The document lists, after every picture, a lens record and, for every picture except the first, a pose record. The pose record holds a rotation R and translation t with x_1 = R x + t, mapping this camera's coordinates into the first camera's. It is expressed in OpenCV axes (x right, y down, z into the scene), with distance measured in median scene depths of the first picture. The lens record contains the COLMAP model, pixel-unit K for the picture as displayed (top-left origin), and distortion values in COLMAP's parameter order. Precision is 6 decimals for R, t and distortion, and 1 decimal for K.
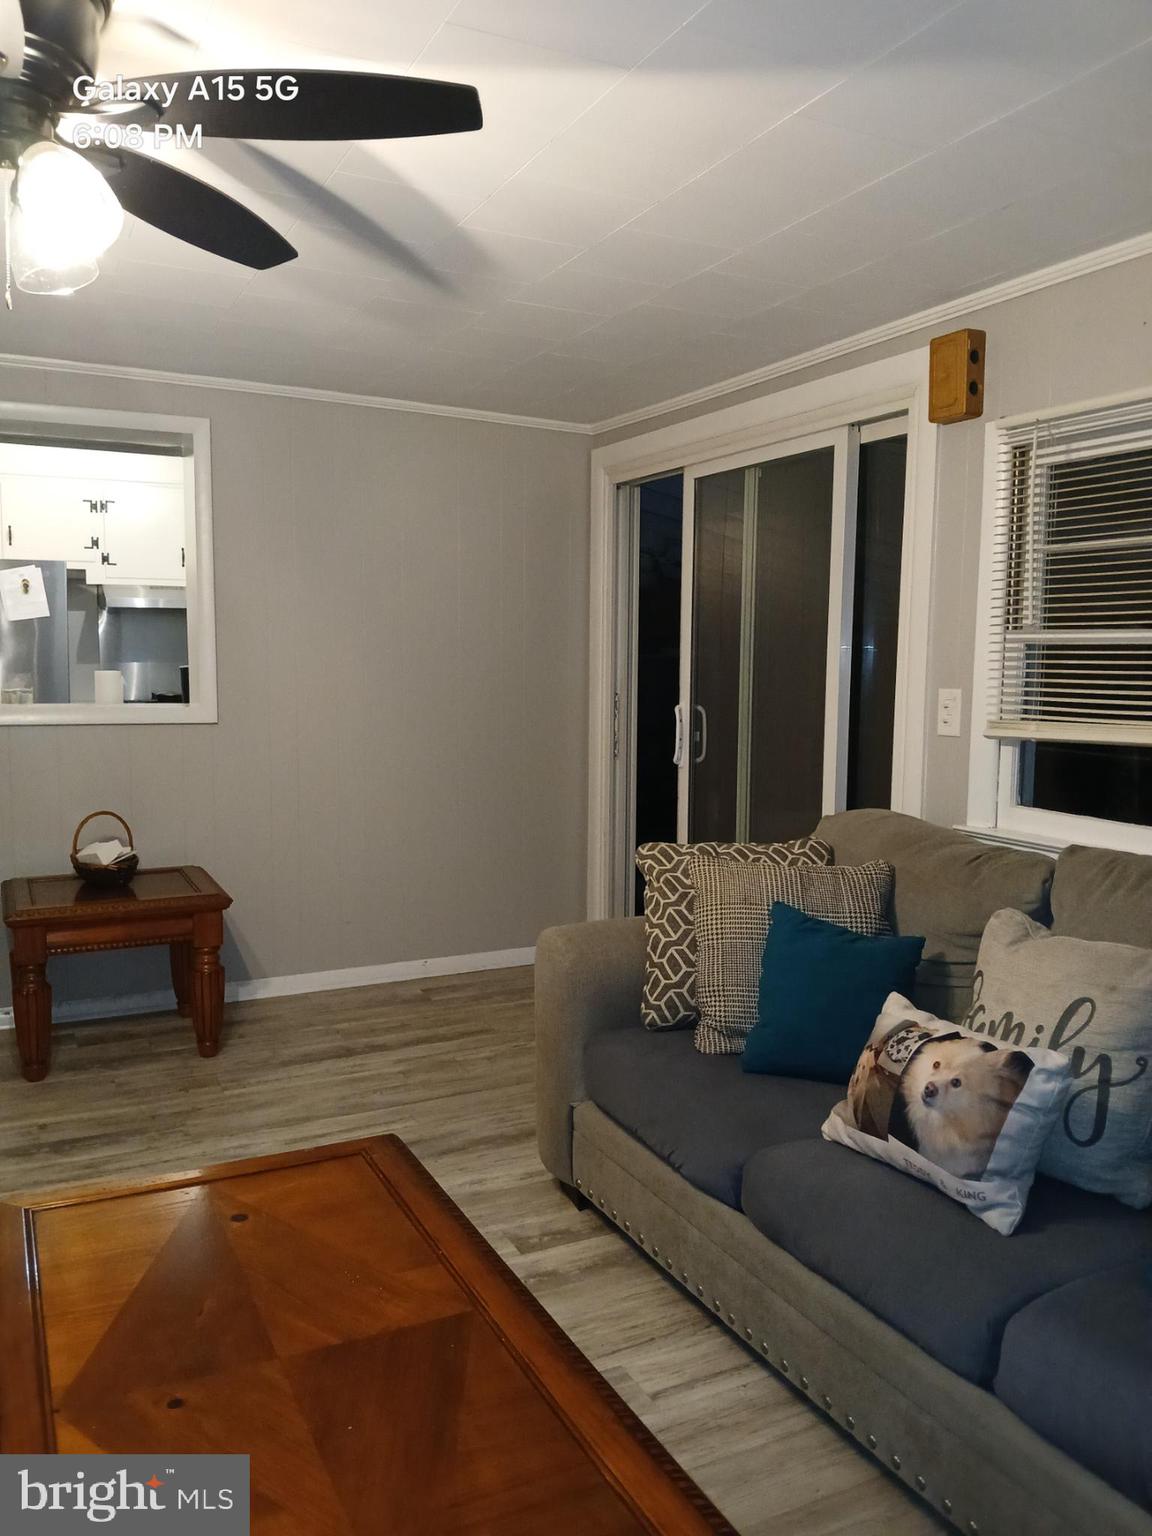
lens RADIAL K [[1163.1, 0, 576.0], [0, 1163.1, 768.0], [0, 0, 1]] dist [0.123266, -0.318526]
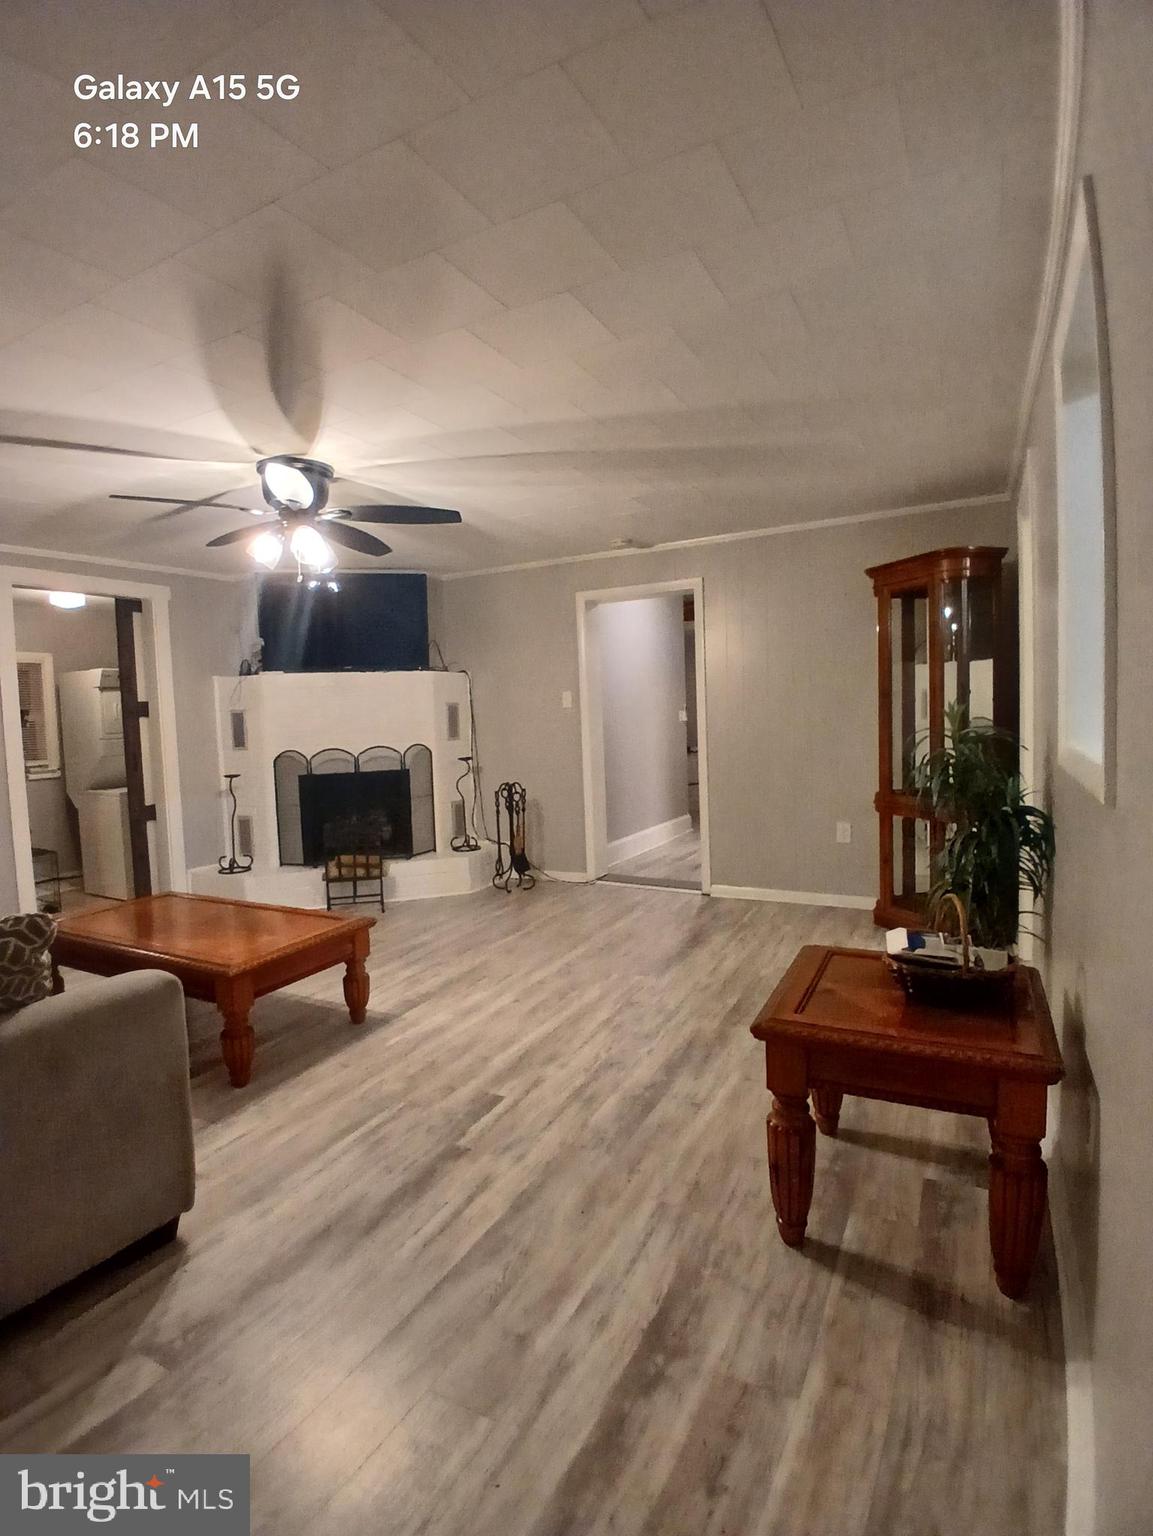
lens RADIAL K [[771.3, 0, 556.4], [0, 771.3, 762.5], [0, 0, 1]] dist [0.027693, -0.061726]
pose [[-0.815336, 0.051481, -0.576695, 0.072508], [-0.033713, 0.990128, 0.136051, -0.127115], [0.578006, 0.130370, -0.805551, 1.634539]]
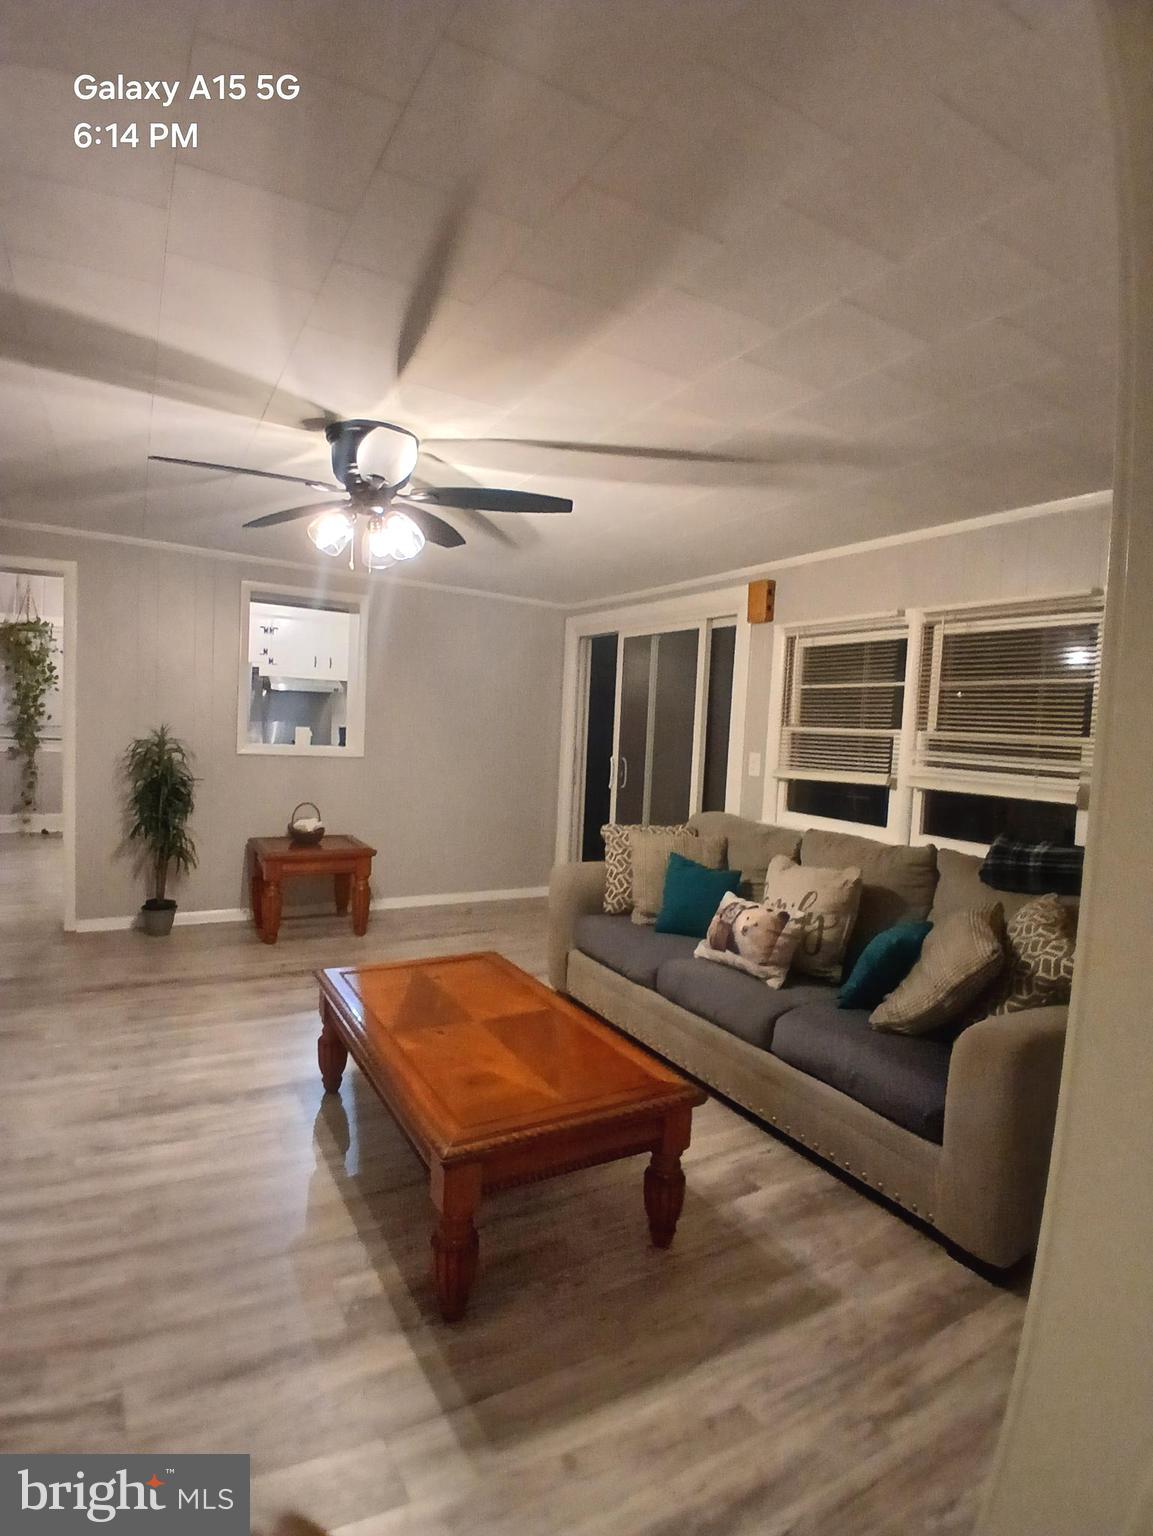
lens RADIAL K [[771.3, 0, 556.4], [0, 771.3, 762.5], [0, 0, 1]] dist [0.027693, -0.061726]
pose [[0.997389, 0.036277, 0.062438, -0.113824], [-0.033195, 0.998212, -0.049708, 0.028184], [-0.064130, 0.047505, 0.996810, -0.327314]]
